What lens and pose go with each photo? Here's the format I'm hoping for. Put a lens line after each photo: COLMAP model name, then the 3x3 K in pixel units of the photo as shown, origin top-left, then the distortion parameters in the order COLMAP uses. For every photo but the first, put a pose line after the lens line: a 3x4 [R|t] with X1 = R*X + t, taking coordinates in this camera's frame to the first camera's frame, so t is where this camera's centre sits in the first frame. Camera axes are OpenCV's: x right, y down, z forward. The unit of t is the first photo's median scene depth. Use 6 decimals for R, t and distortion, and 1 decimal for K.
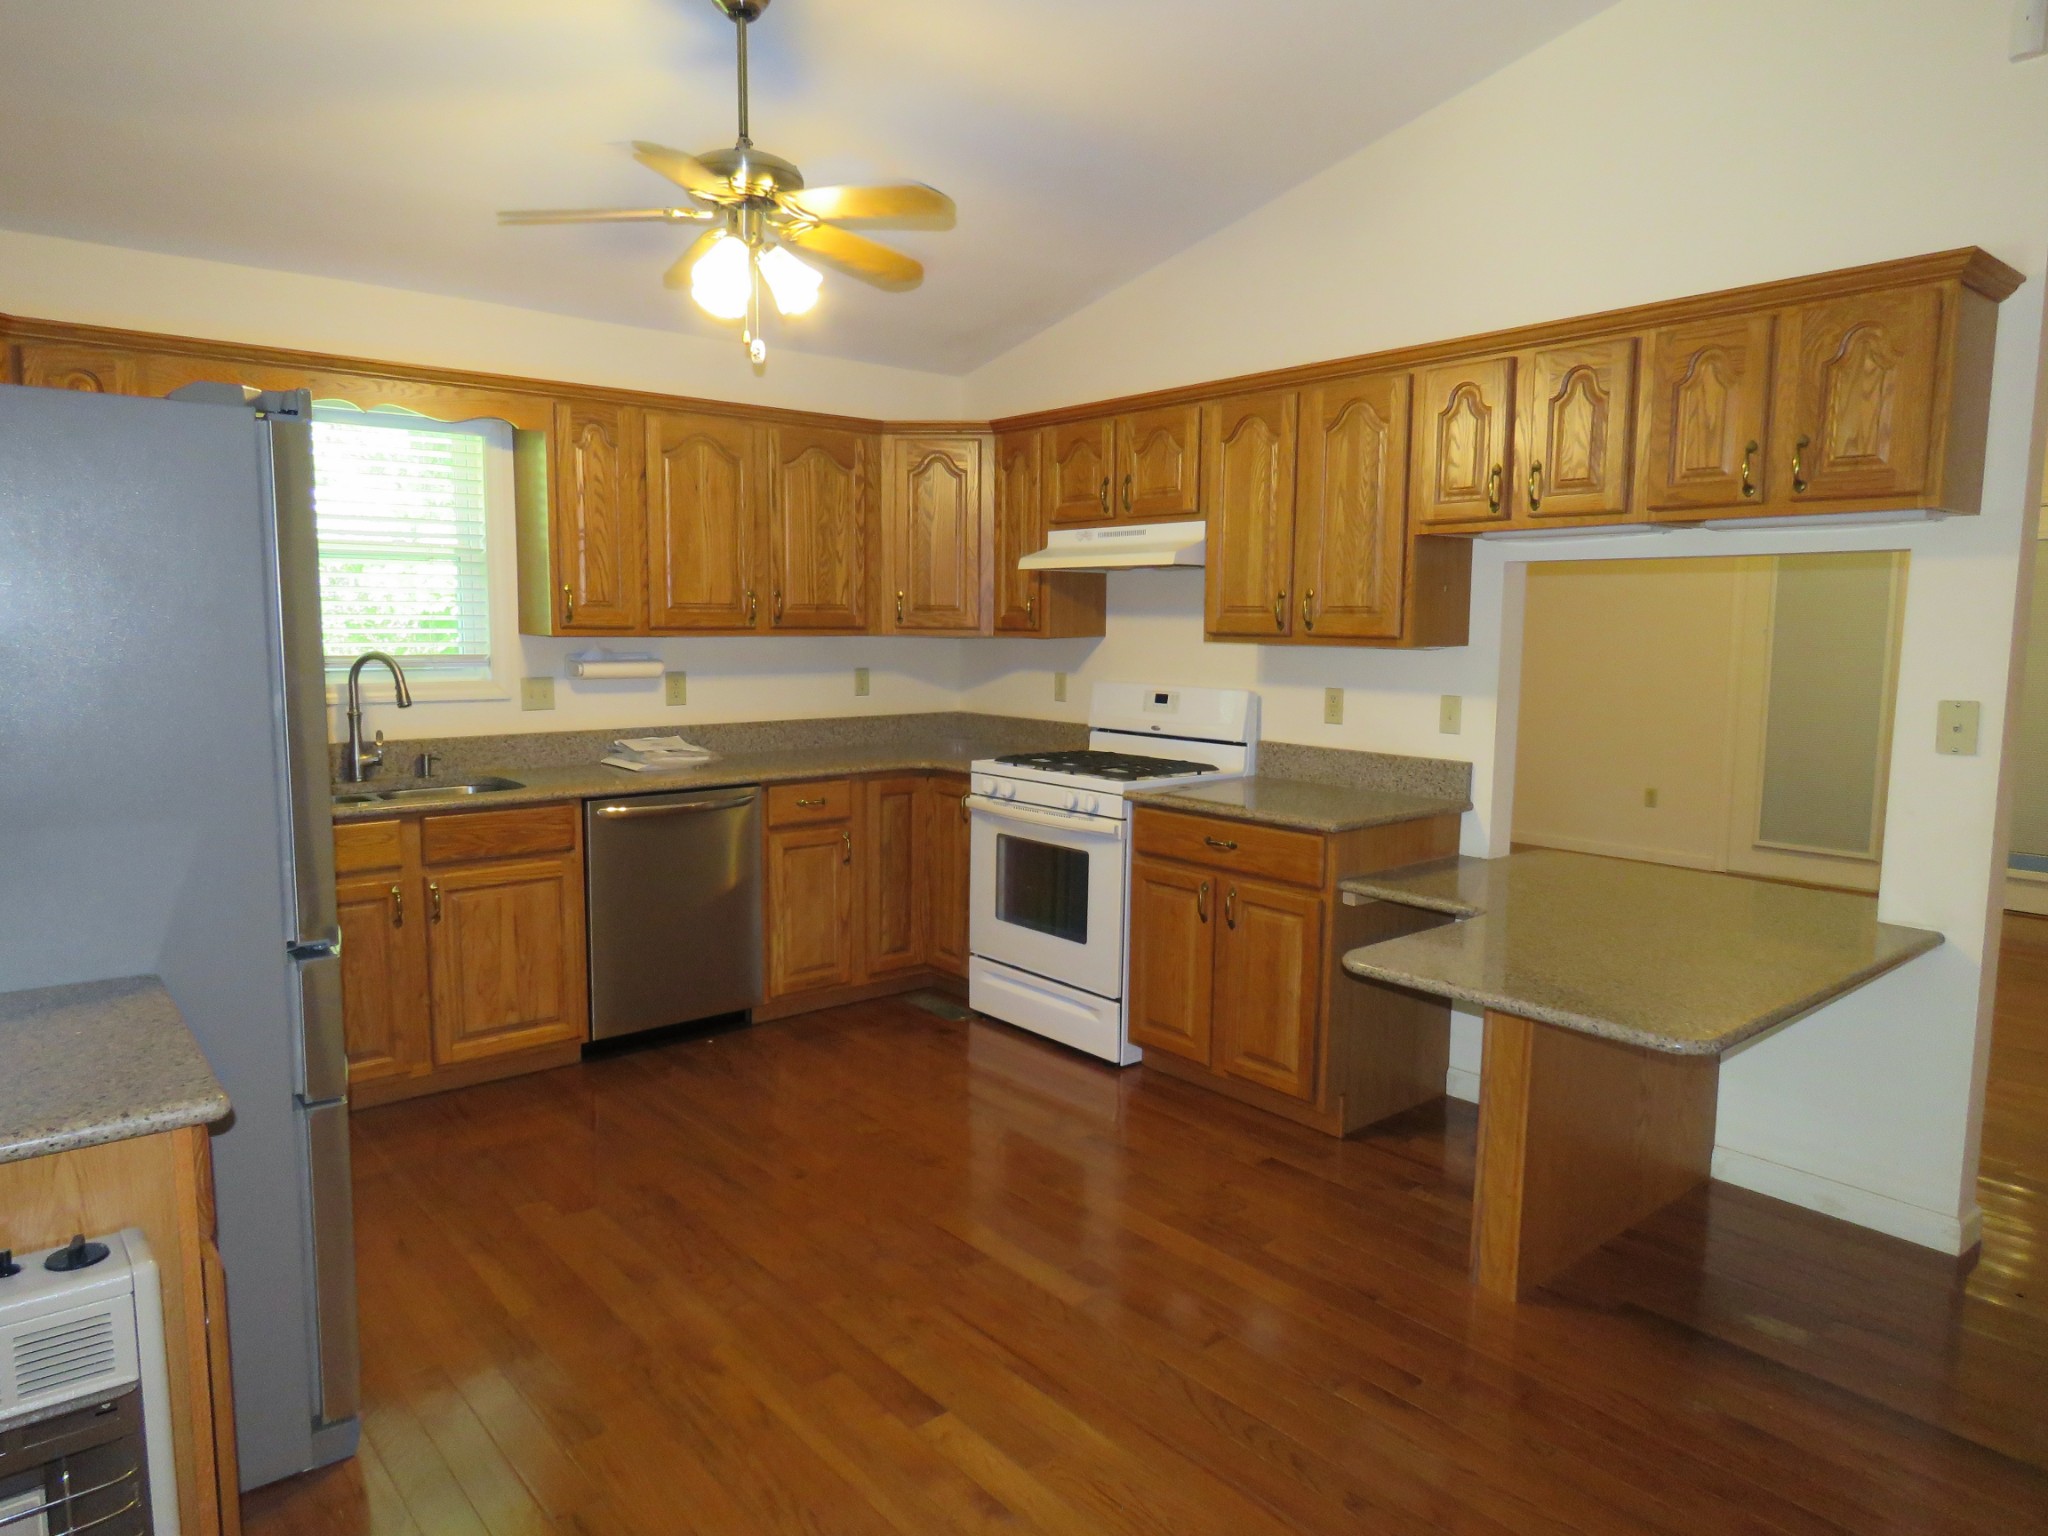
lens RADIAL K [[1311.3, 0, 1019.5], [0, 1311.3, 771.9], [0, 0, 1]] dist [0.002332, -0.009045]
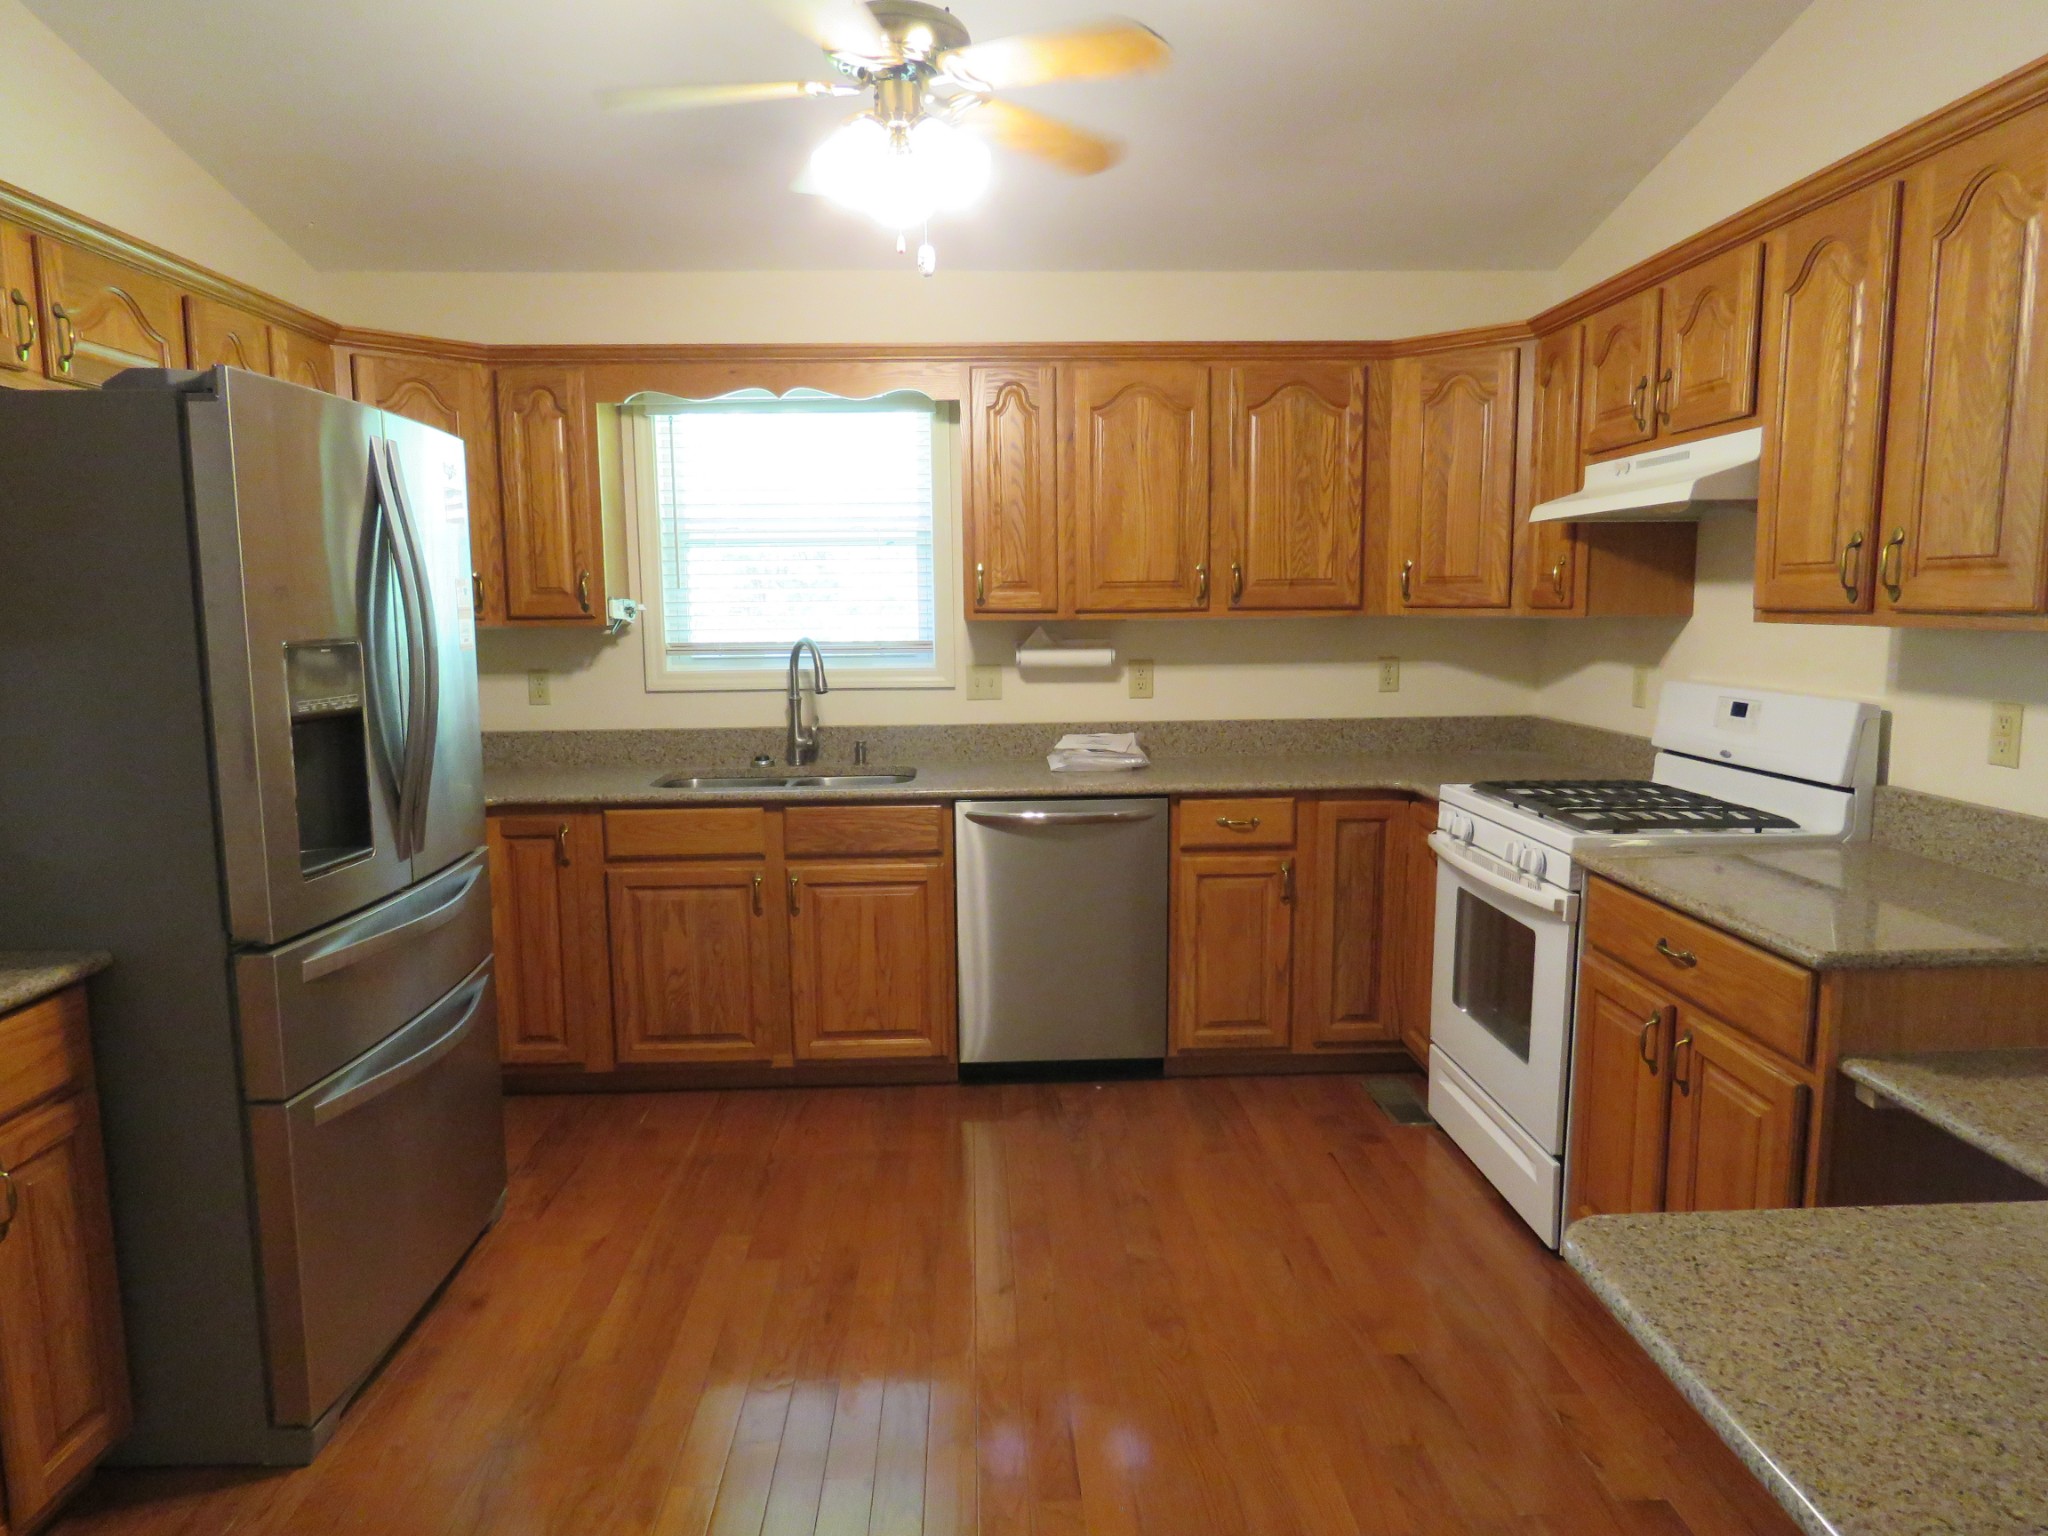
lens RADIAL K [[1311.3, 0, 1021.0], [0, 1311.3, 776.5], [0, 0, 1]] dist [0.002332, -0.009045]
pose [[0.788584, 0.064588, -0.611526, 0.247569], [-0.055088, 0.997890, 0.034358, -0.027591], [0.612455, 0.006594, 0.790478, 0.288384]]
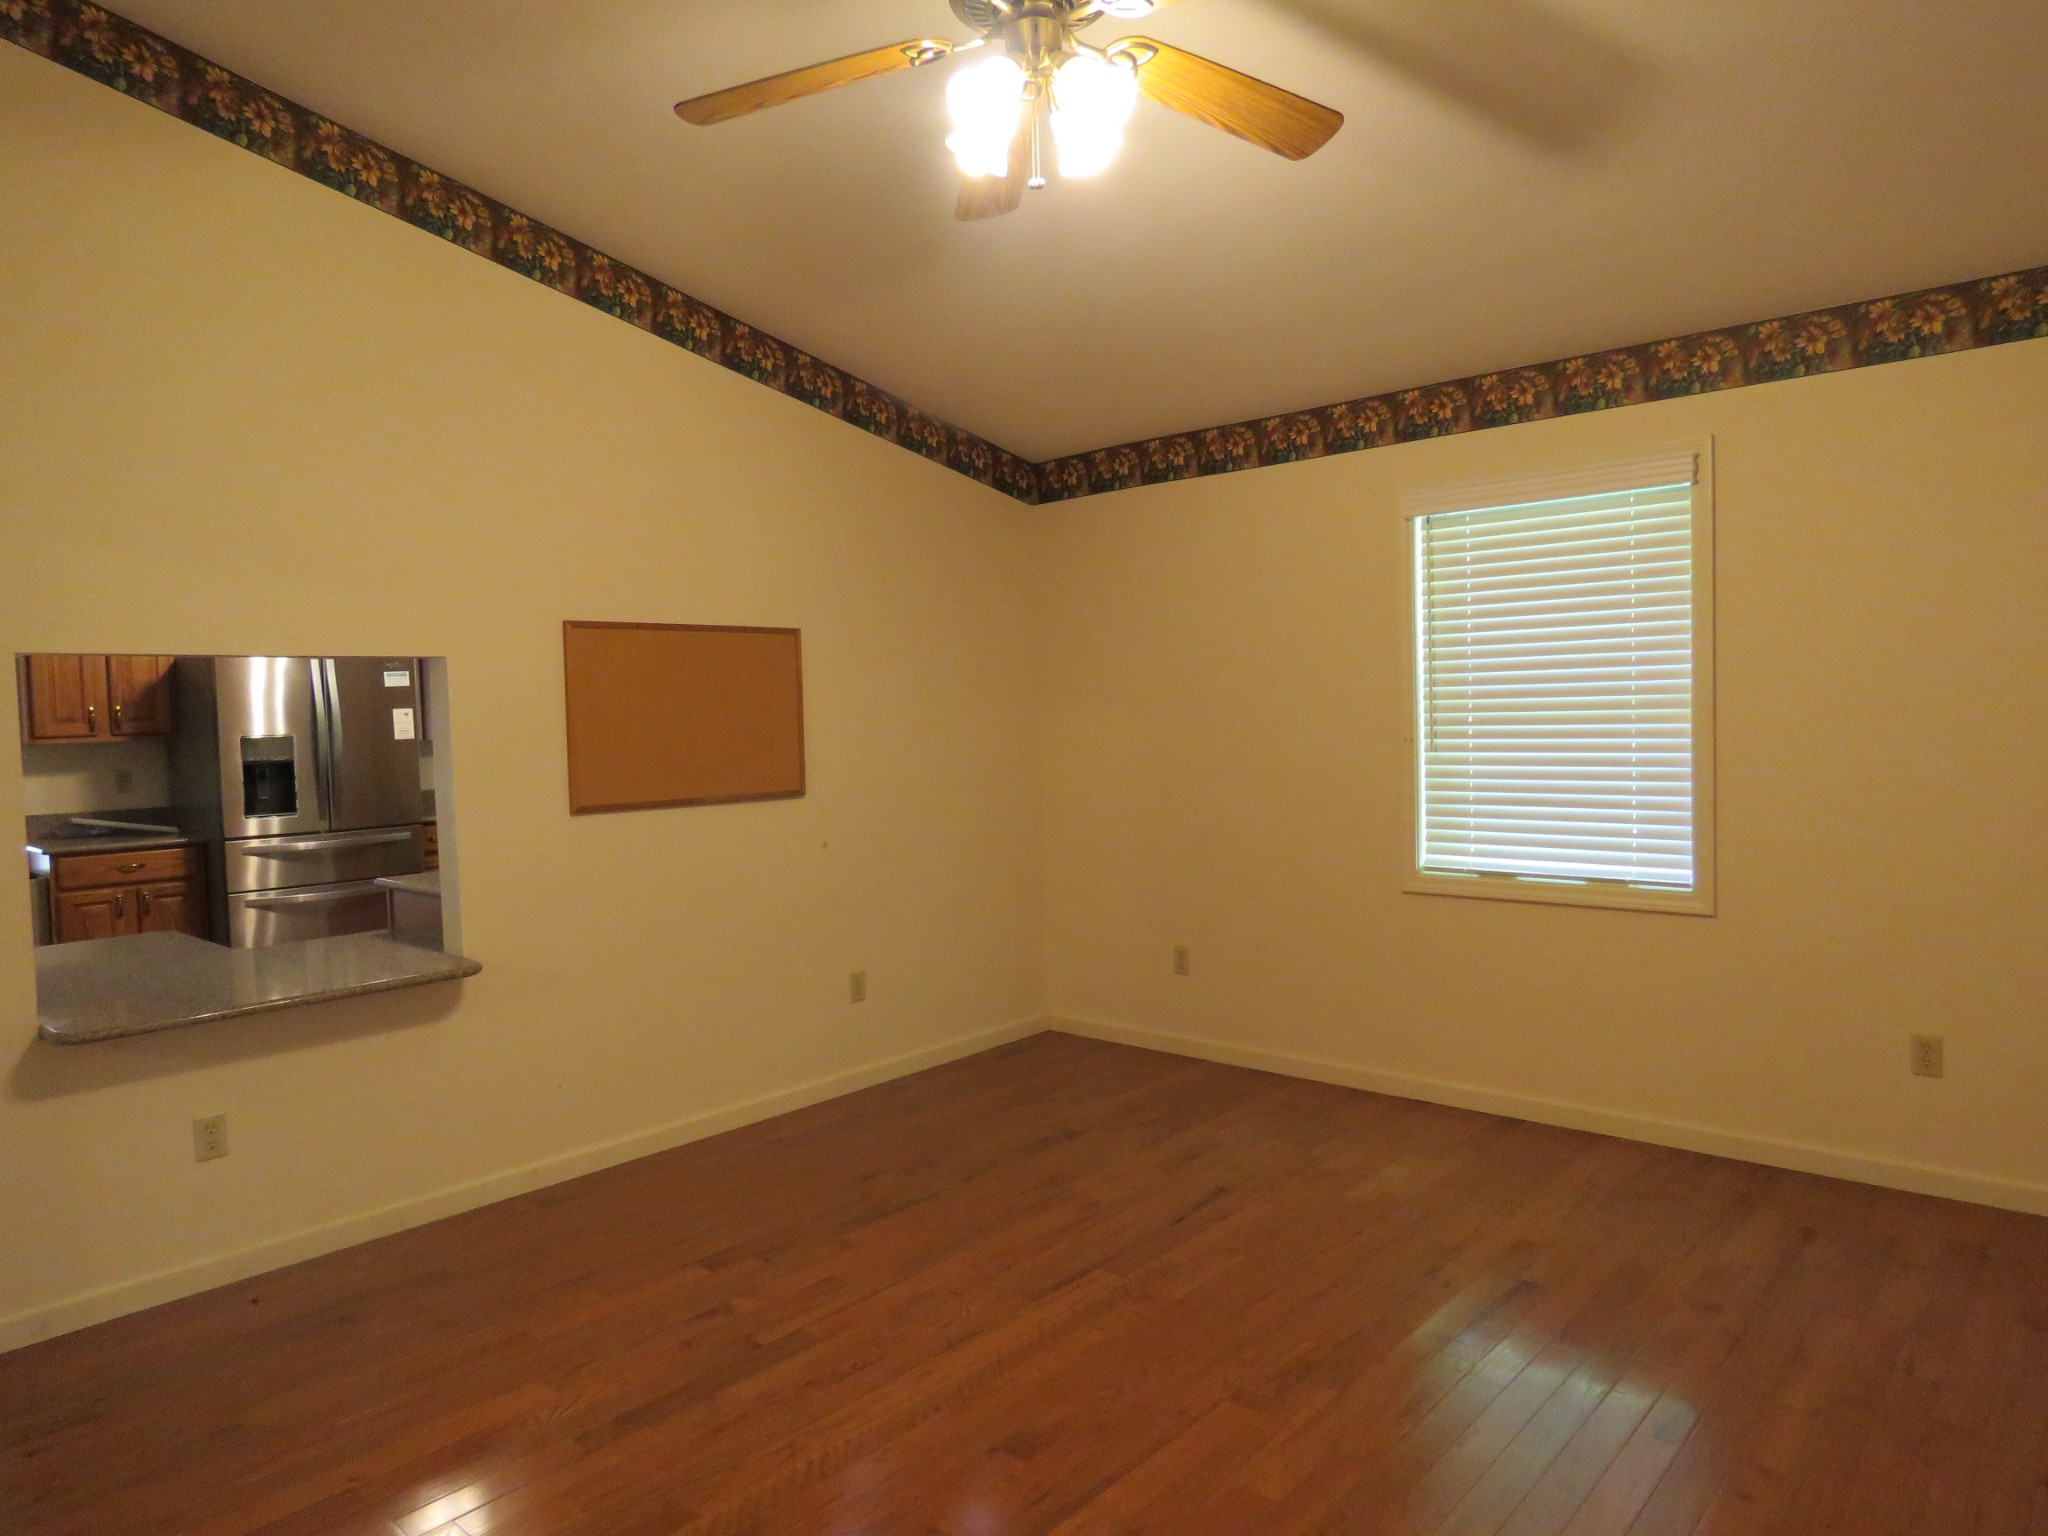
lens RADIAL K [[1311.3, 0, 1024.8], [0, 1311.3, 754.3], [0, 0, 1]] dist [0.002332, -0.009045]
pose [[0.152005, 0.028087, -0.987981, 1.274865], [-0.089186, 0.995908, 0.014590, -0.123041], [0.984348, 0.085896, 0.153888, 1.128973]]
